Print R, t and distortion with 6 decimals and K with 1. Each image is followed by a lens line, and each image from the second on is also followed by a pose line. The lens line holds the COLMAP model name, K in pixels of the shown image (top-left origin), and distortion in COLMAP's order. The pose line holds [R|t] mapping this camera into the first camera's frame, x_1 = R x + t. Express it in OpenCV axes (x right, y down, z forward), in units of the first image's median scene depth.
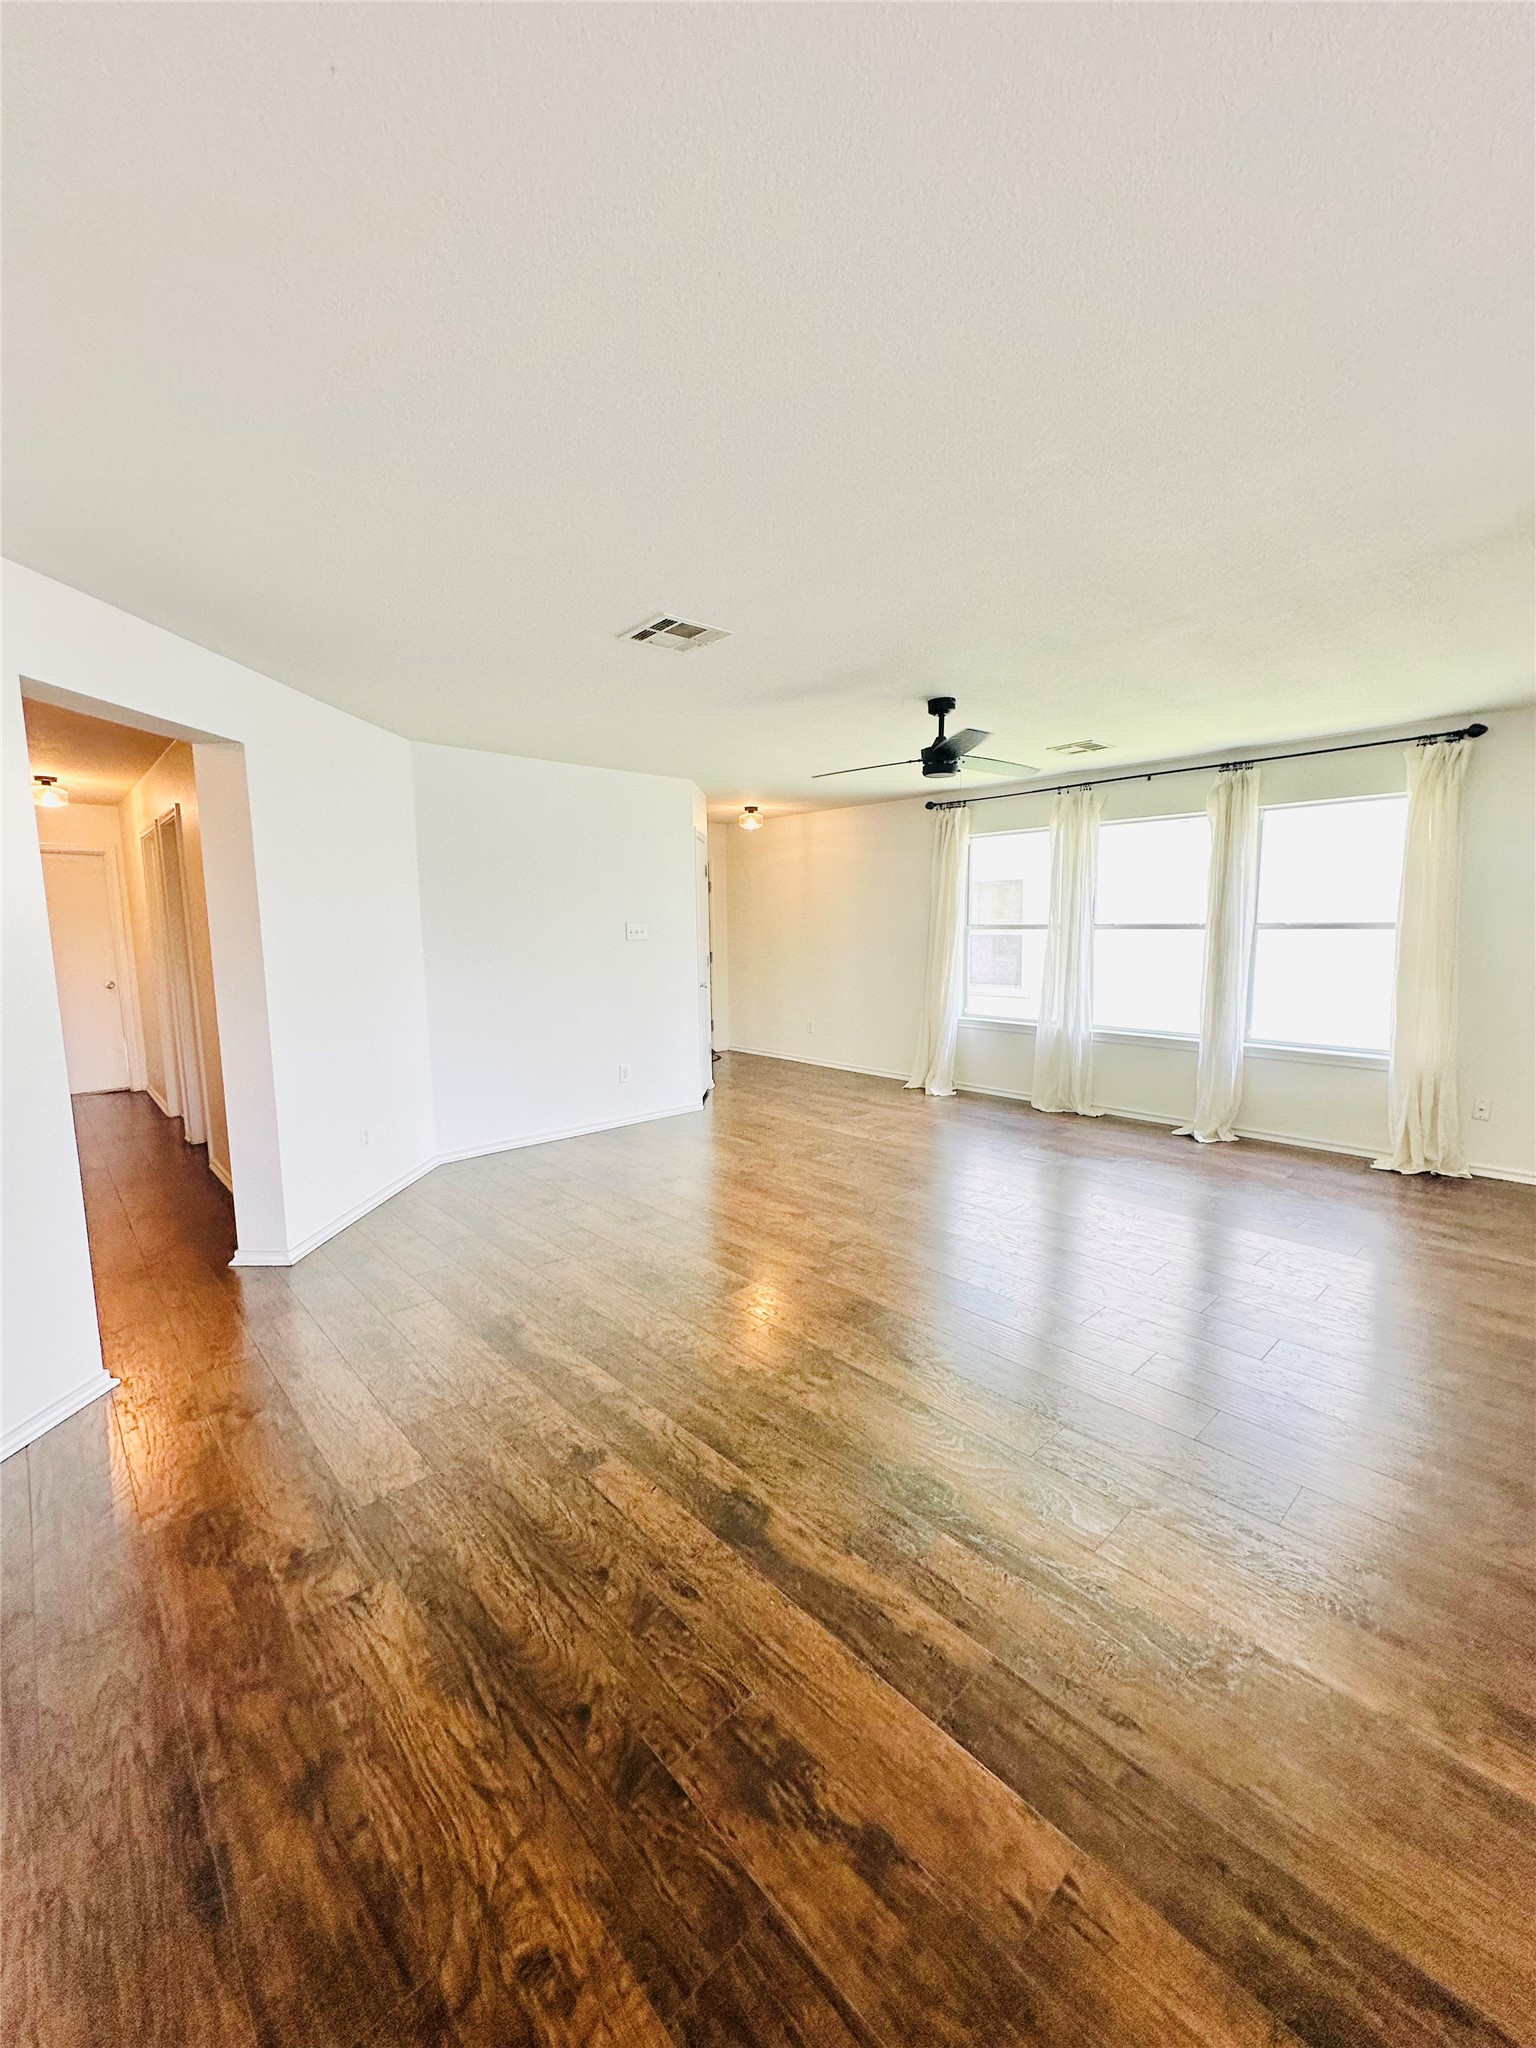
lens RADIAL K [[816.4, 0, 765.5], [0, 816.4, 1024.7], [0, 0, 1]] dist [-0.005026, 0.001322]
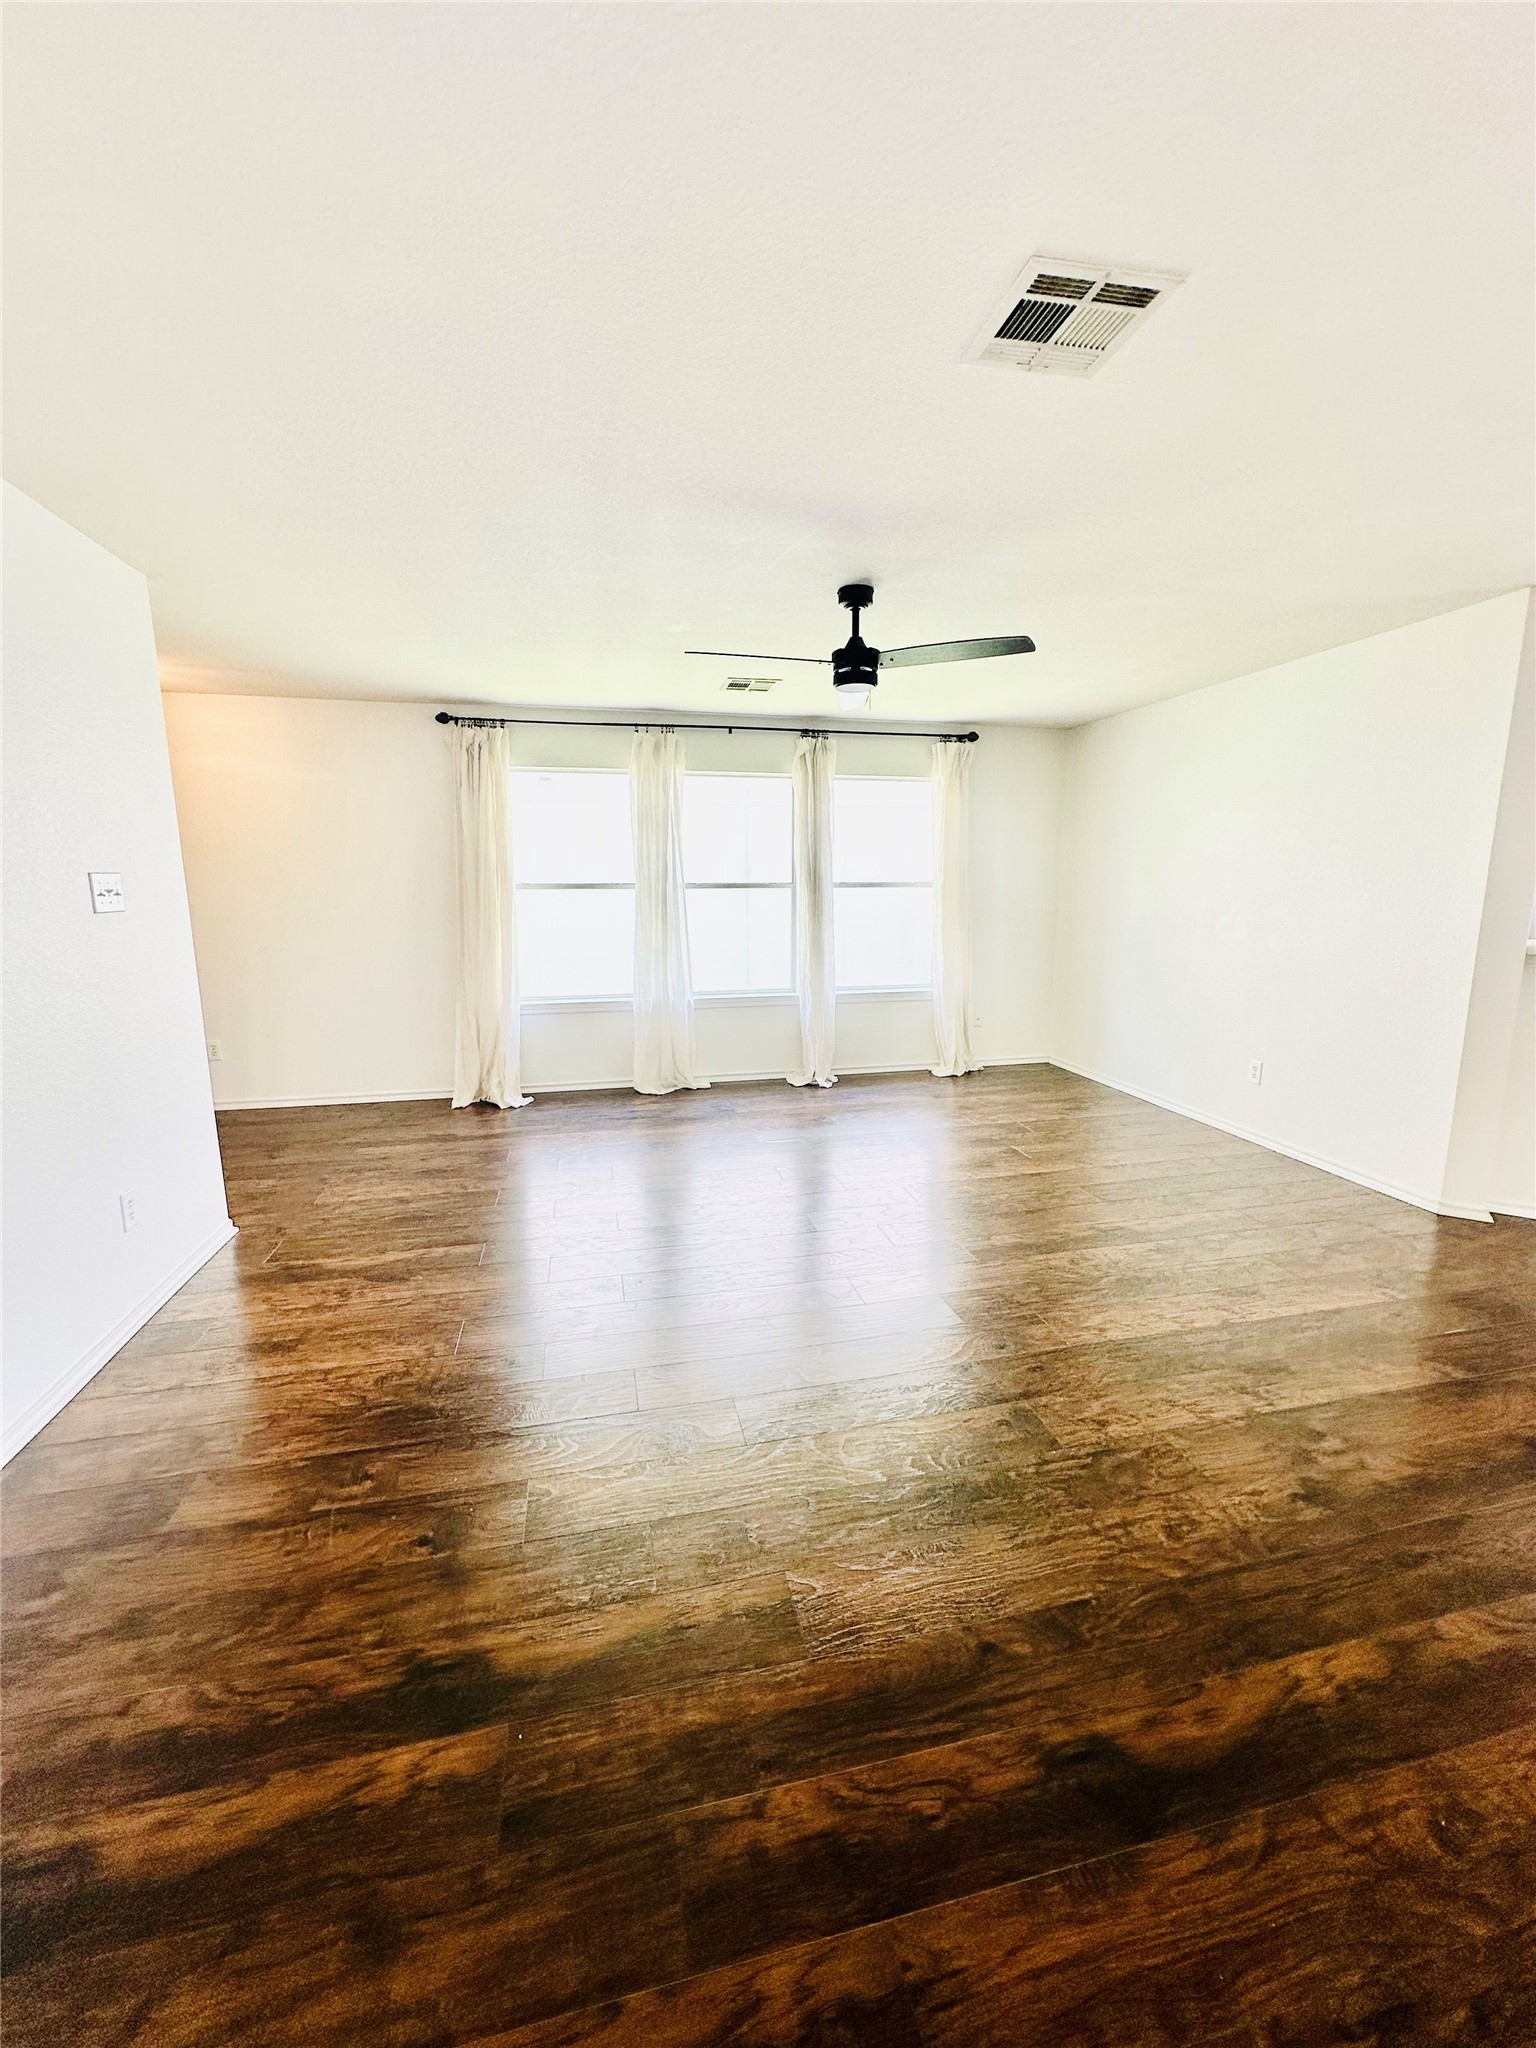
lens RADIAL K [[816.4, 0, 774.4], [0, 816.4, 1022.5], [0, 0, 1]] dist [-0.005026, 0.001322]
pose [[0.494752, -0.140848, 0.857544, -0.383709], [0.105978, 0.989192, 0.101328, -0.052838], [-0.862548, 0.040748, 0.504332, 0.481533]]
